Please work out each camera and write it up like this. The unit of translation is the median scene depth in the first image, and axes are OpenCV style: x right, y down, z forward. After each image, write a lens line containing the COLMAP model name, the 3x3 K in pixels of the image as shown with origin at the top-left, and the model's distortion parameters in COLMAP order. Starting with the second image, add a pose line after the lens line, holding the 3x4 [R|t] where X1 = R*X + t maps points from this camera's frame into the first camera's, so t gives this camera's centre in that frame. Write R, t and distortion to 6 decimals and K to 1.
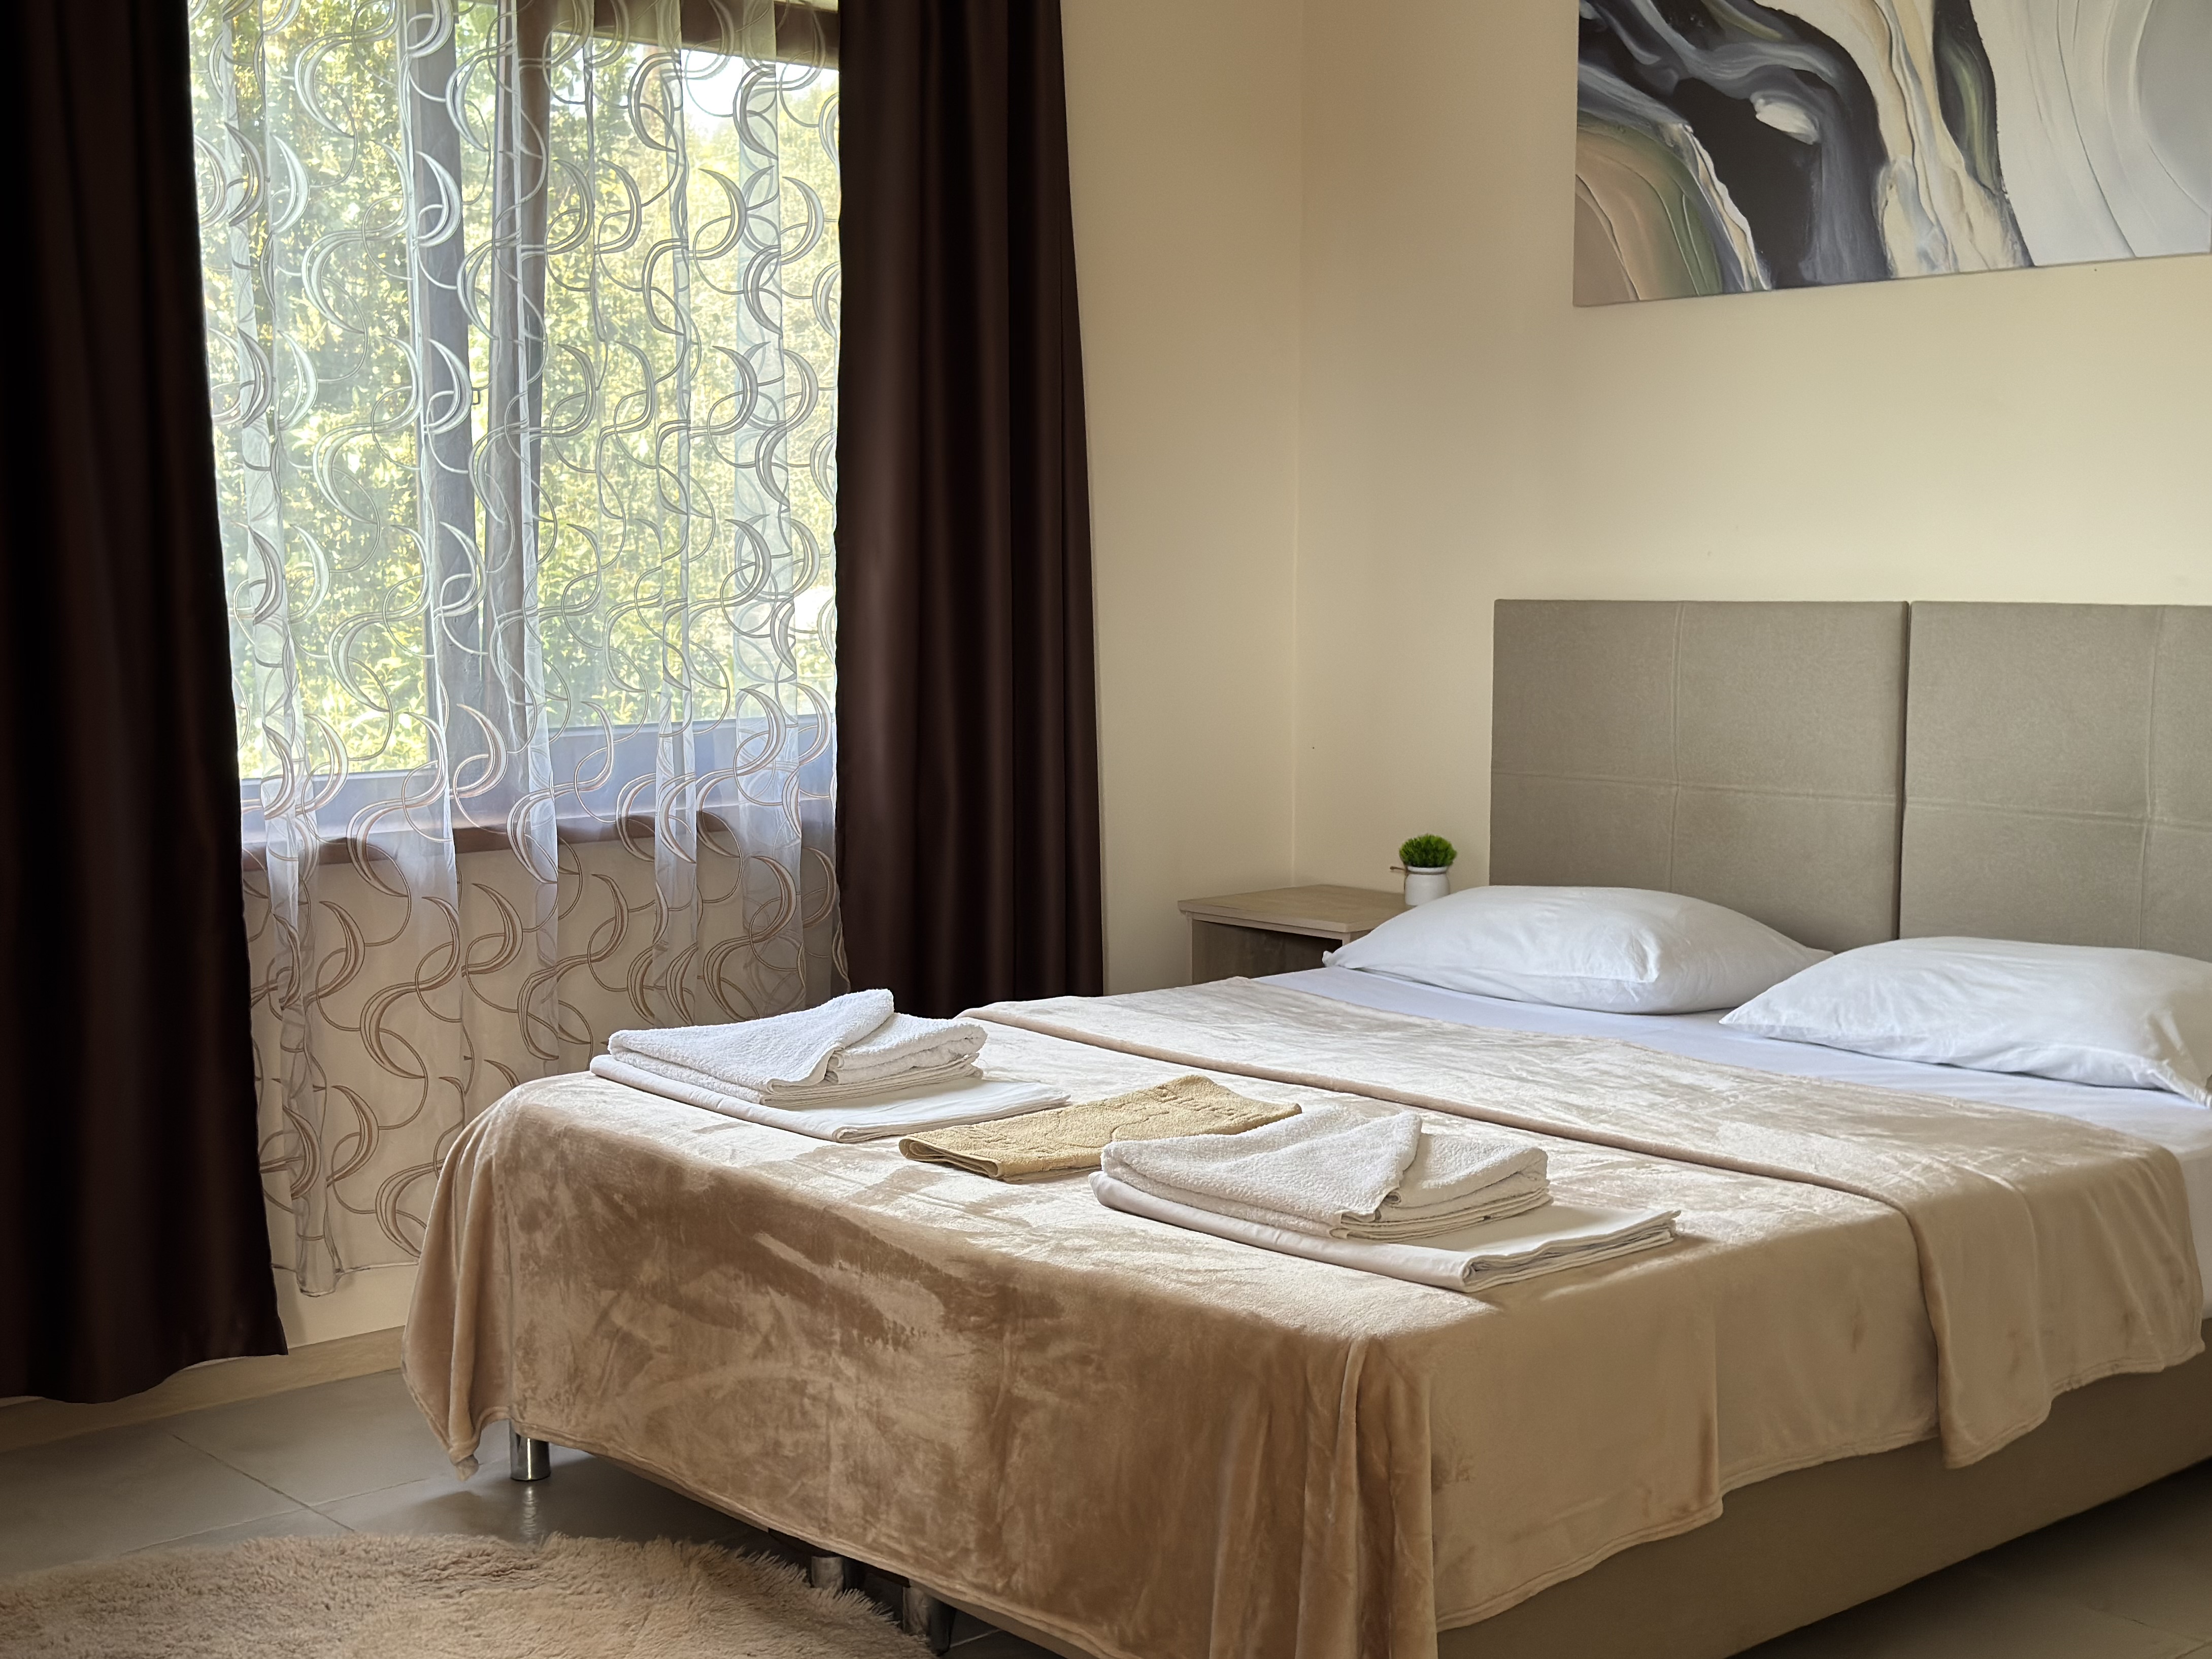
lens RADIAL K [[2917.1, 0, 1118.0], [0, 2917.1, 852.5], [0, 0, 1]] dist [0.101997, 0.000000]
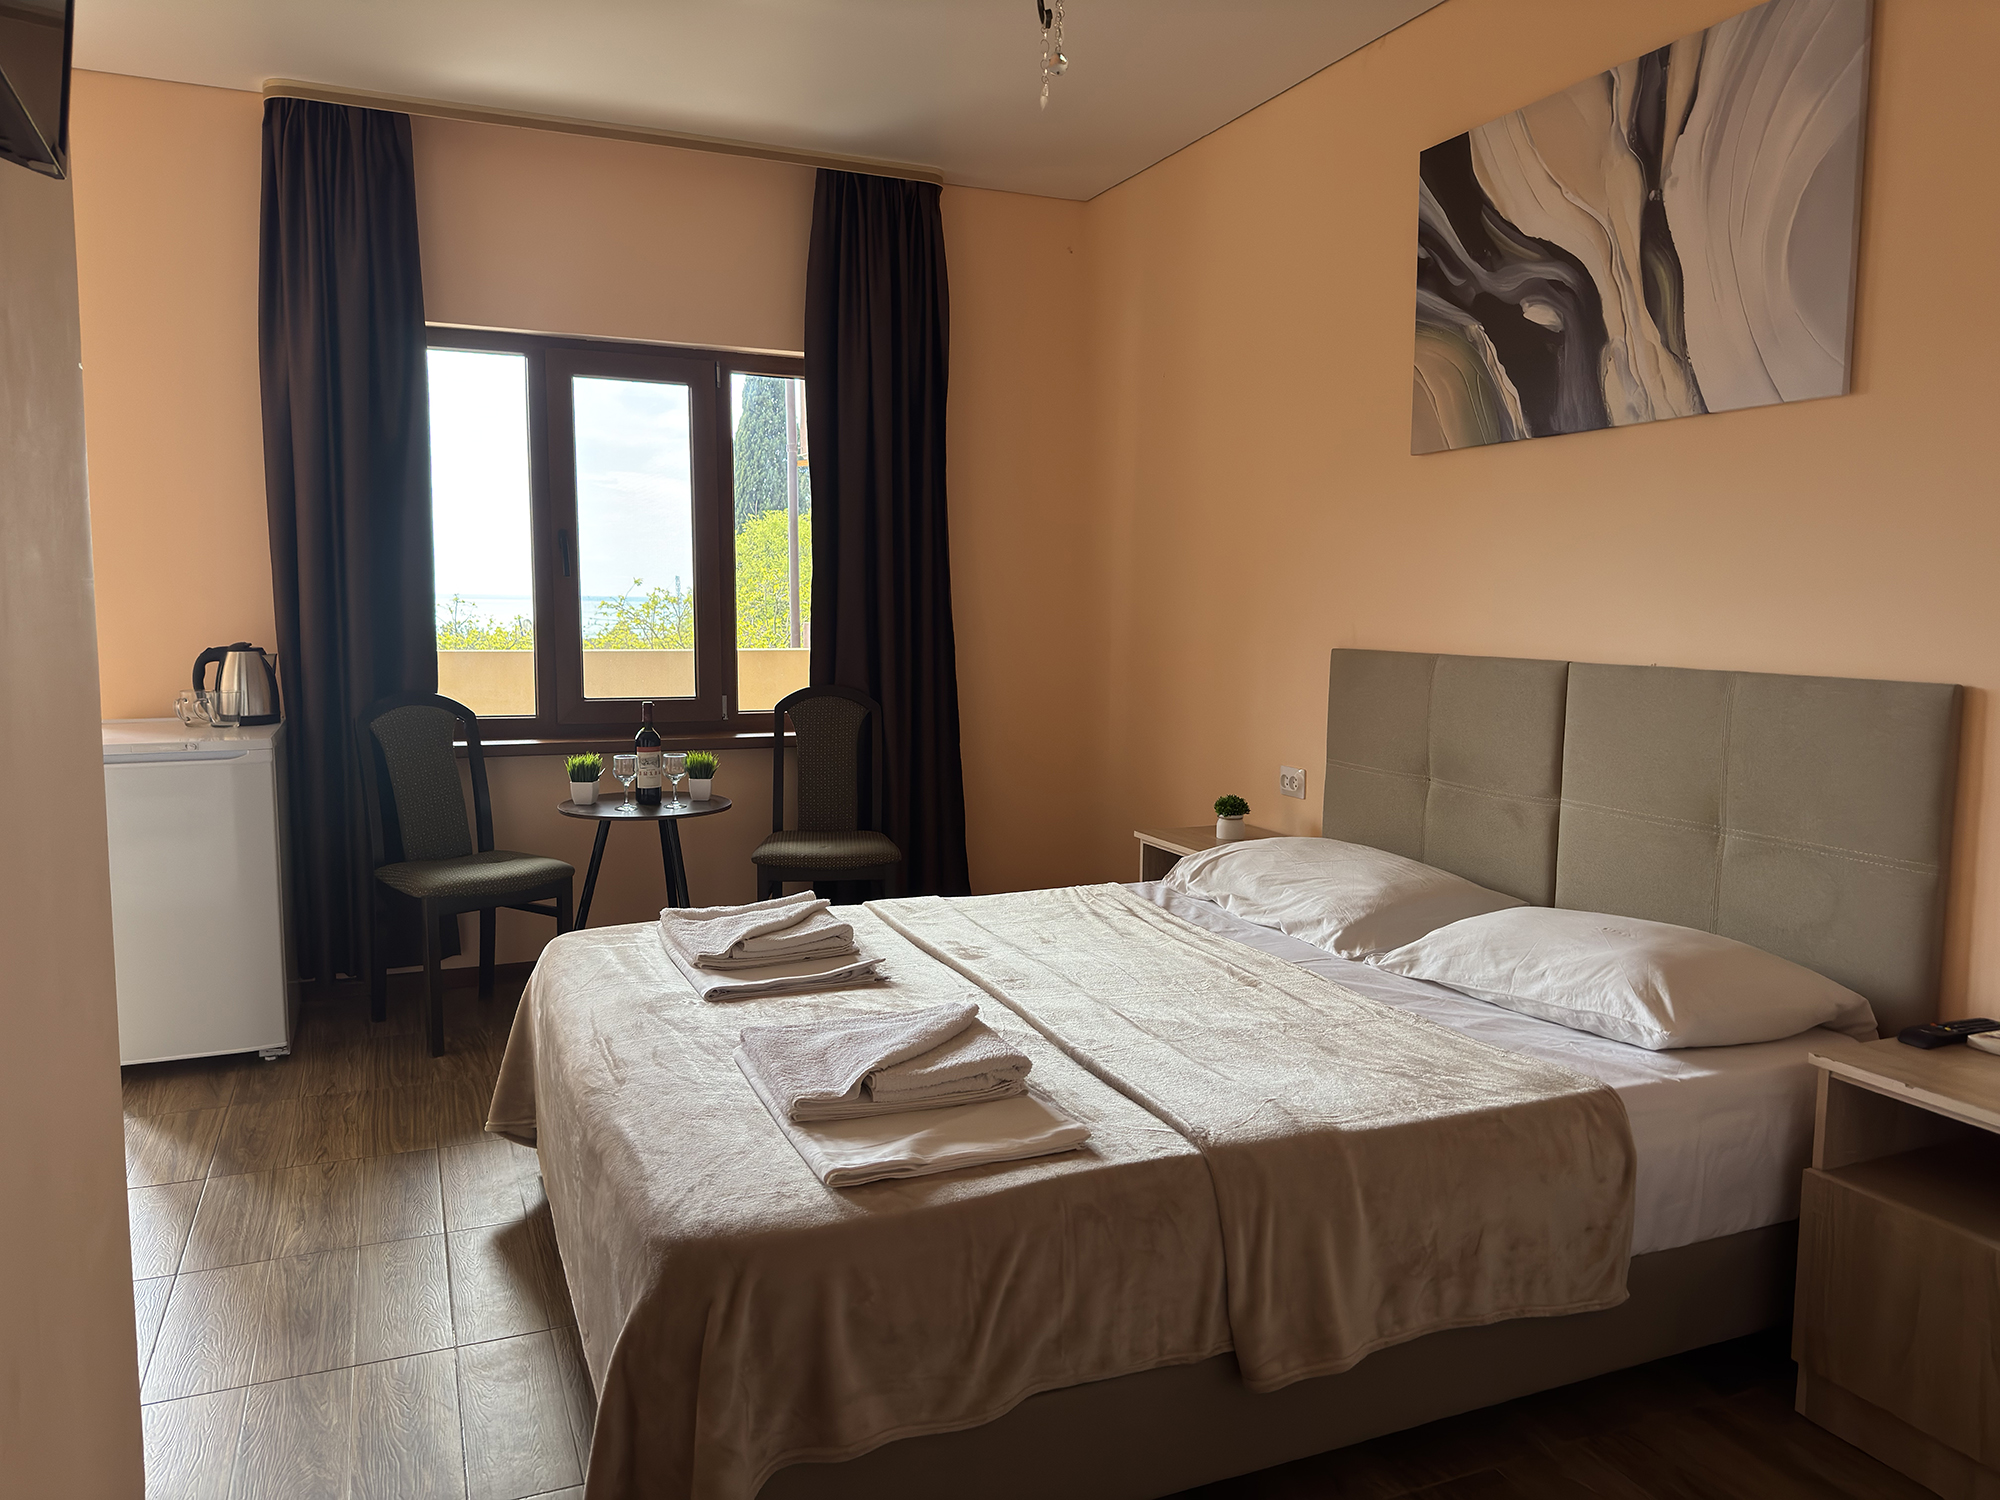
lens RADIAL K [[1404.9, 0, 996.9], [0, 1404.9, 734.2], [0, 0, 1]] dist [0.041805, -0.042688]
pose [[0.943903, 0.037416, -0.328096, 0.217792], [-0.040591, 0.999172, -0.002832, -0.041471], [0.327719, 0.015991, 0.944640, 0.302158]]
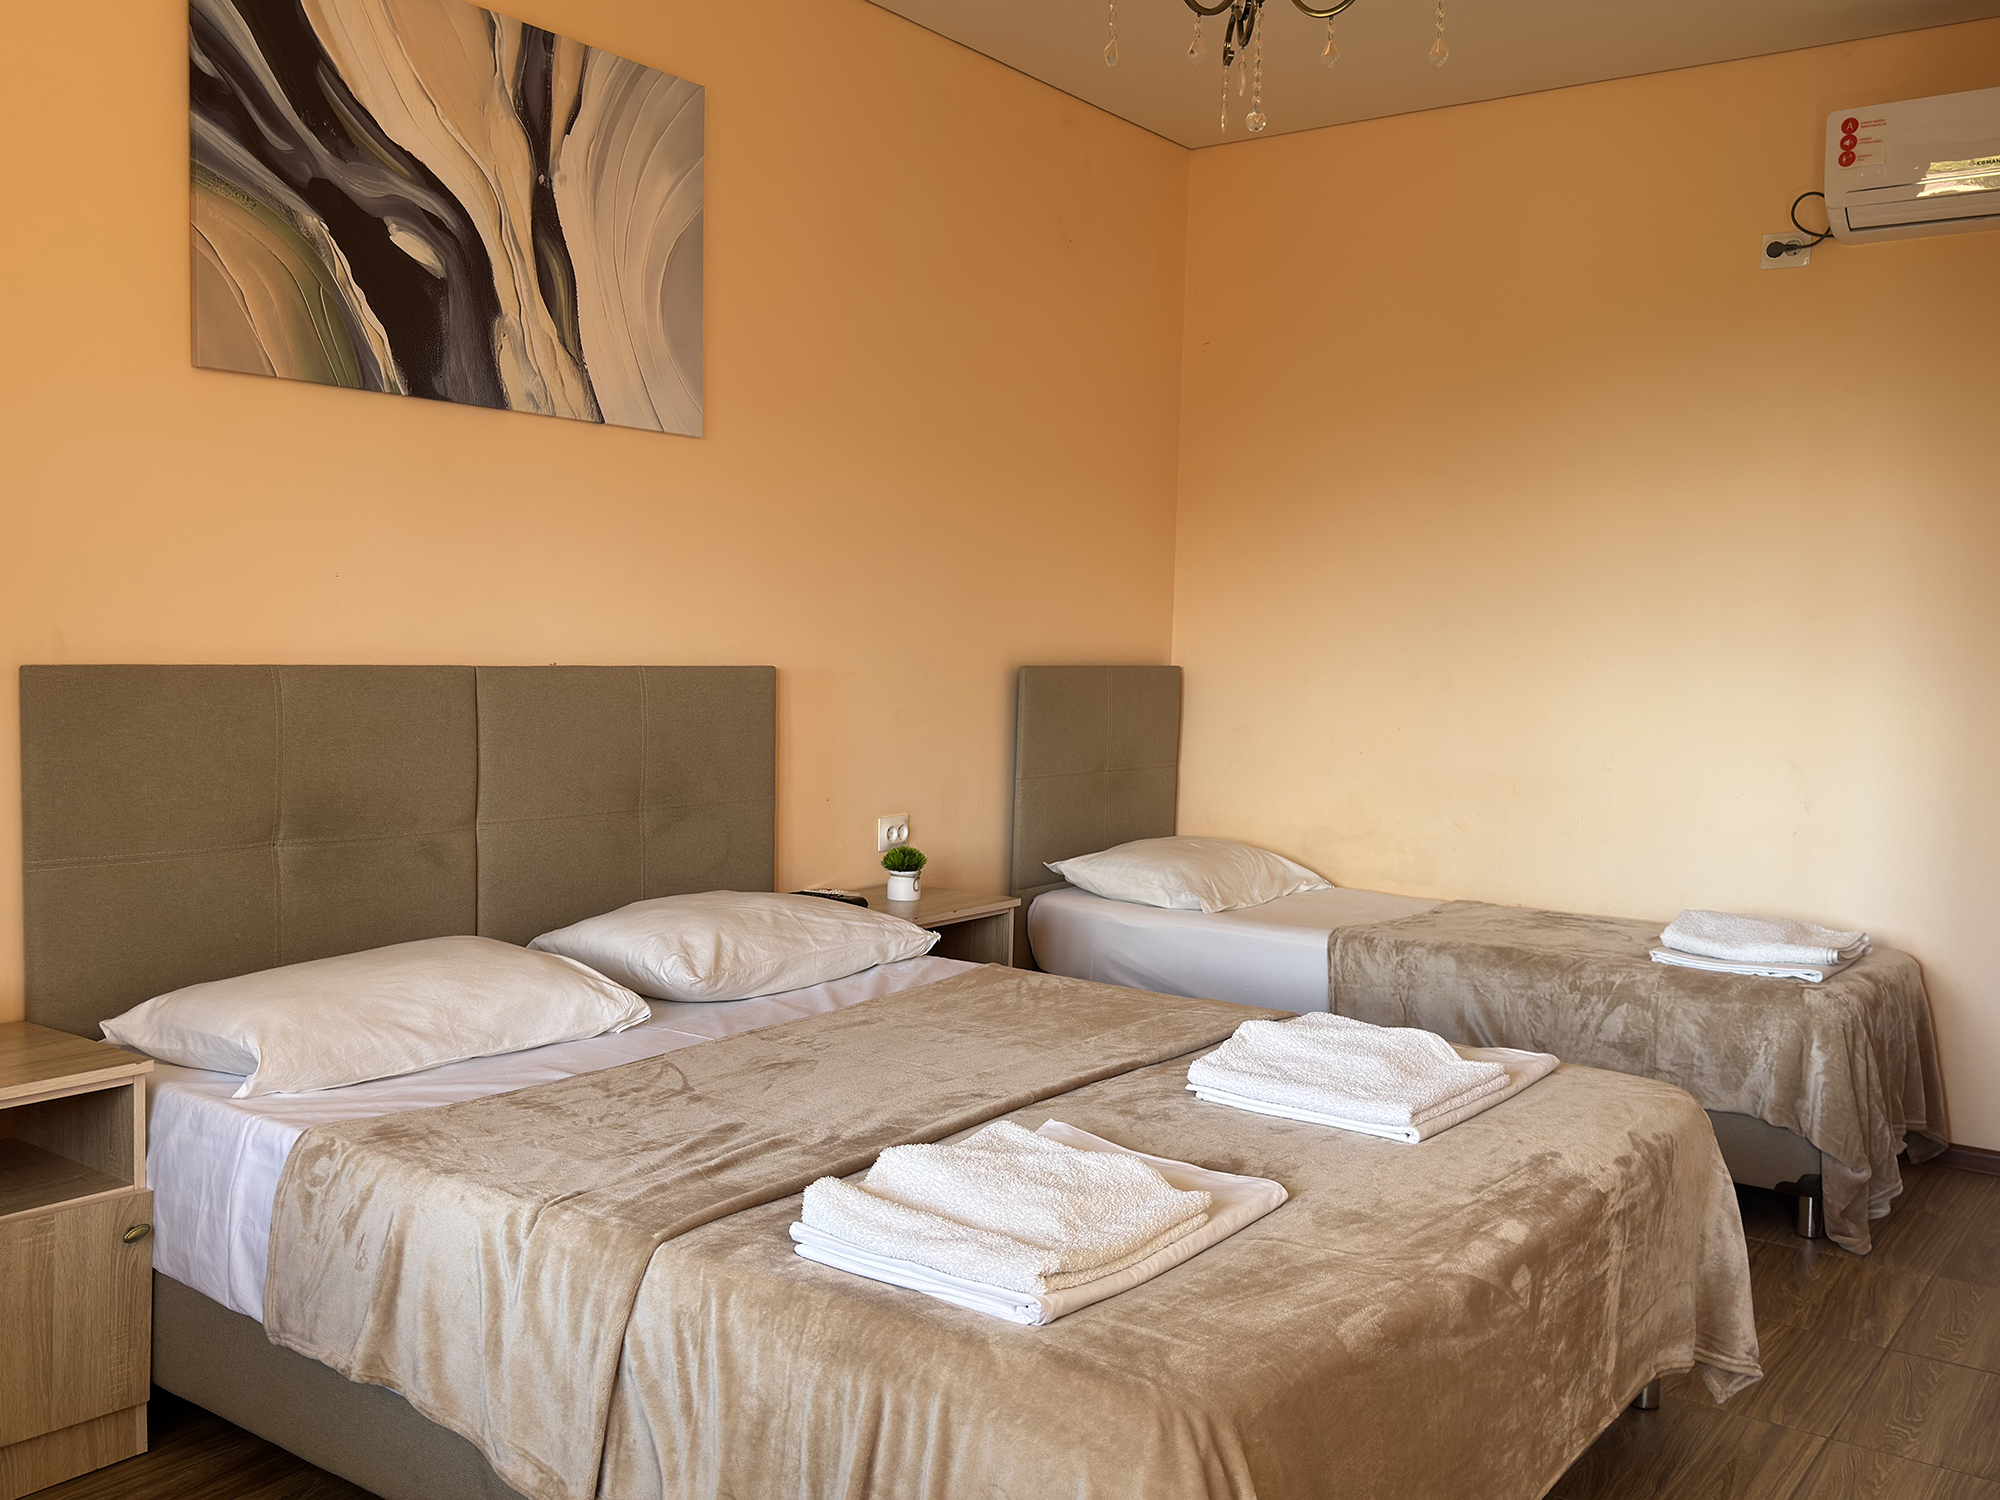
lens RADIAL K [[1777.4, 0, 989.2], [0, 1777.4, 766.9], [0, 0, 1]] dist [0.086982, -0.139330]
pose [[-0.195020, -0.072879, 0.978088, -0.529612], [0.090094, 0.991688, 0.091856, -0.097503], [-0.976653, 0.106034, -0.186833, 0.968908]]
